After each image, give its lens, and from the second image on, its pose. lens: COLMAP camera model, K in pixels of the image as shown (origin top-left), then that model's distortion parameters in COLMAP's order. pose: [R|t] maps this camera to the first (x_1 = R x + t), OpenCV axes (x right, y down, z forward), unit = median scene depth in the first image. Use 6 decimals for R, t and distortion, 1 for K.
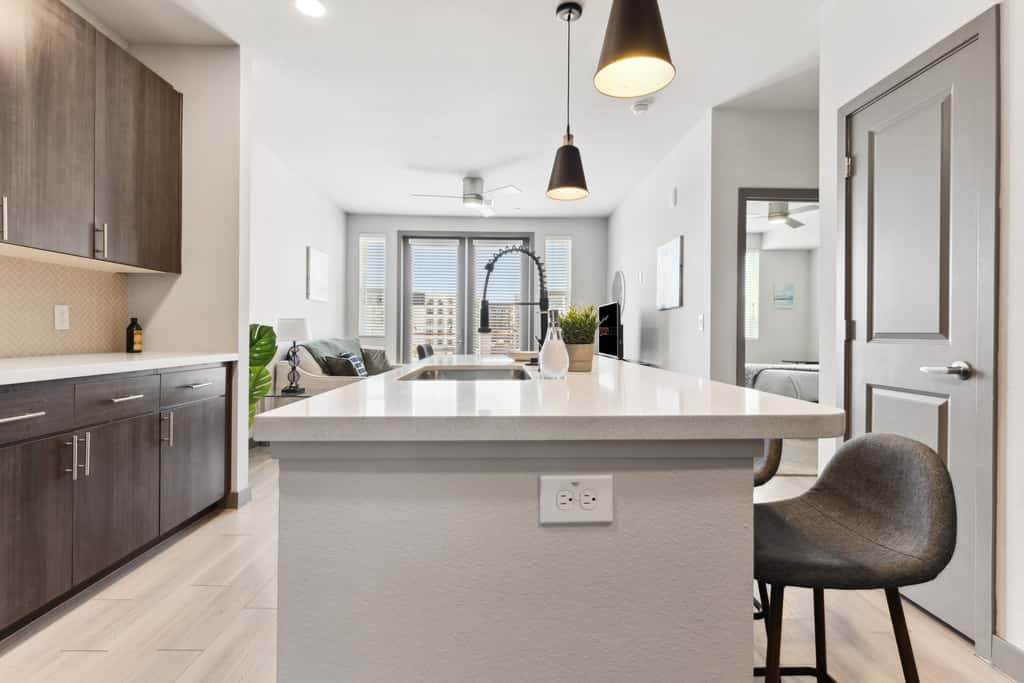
lens RADIAL K [[491.8, 0, 517.0], [0, 491.8, 335.5], [0, 0, 1]] dist [-0.000048, 0.000112]
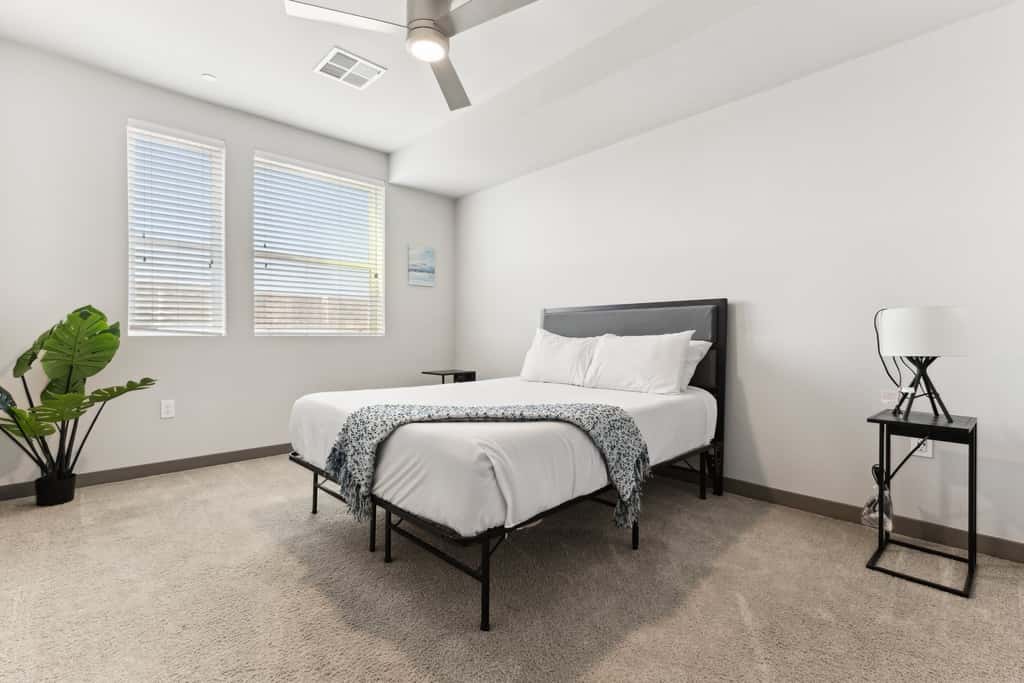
lens RADIAL K [[457.4, 0, 490.6], [0, 457.4, 335.4], [0, 0, 1]] dist [0.001954, 0.000175]
pose [[0.774560, -0.008784, 0.632440, 0.243674], [0.005135, 0.999958, 0.007600, 0.004708], [-0.632480, -0.002639, 0.774572, 0.500110]]
